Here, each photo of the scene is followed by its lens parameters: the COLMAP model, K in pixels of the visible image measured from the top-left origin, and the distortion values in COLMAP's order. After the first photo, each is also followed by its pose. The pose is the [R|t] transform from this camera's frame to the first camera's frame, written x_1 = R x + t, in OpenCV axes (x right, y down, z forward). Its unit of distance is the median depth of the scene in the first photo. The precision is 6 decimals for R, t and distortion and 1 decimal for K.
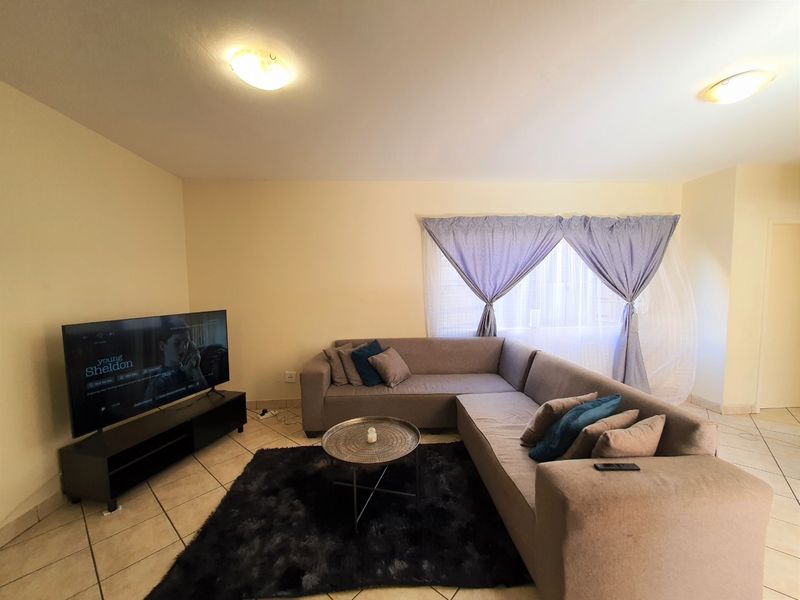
lens RADIAL K [[316.3, 0, 399.6], [0, 316.3, 309.3], [0, 0, 1]] dist [0.000632, -0.000554]
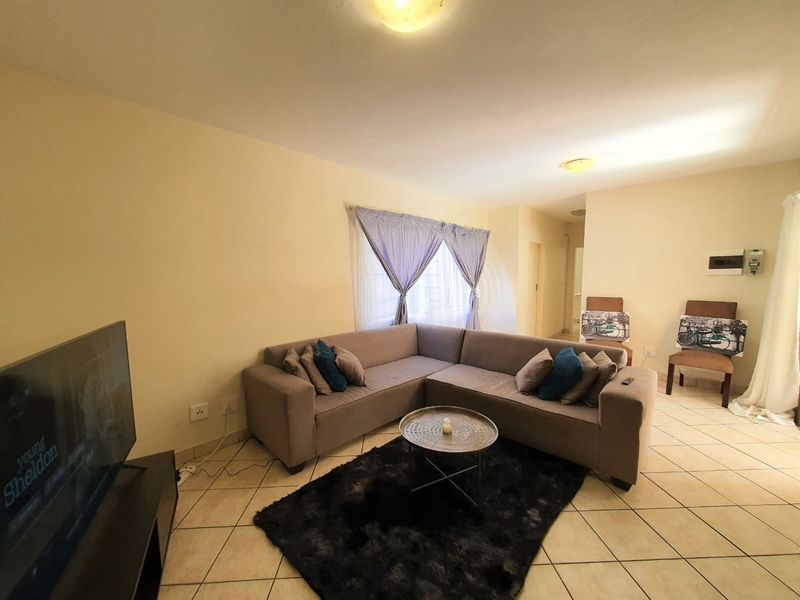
lens RADIAL K [[316.3, 0, 399.6], [0, 316.3, 309.3], [0, 0, 1]] dist [0.000632, -0.000554]
pose [[0.725836, -0.070344, 0.684261, -0.496131], [0.055144, 0.997506, 0.044053, -0.013807], [-0.685654, 0.005758, 0.727905, 0.210547]]
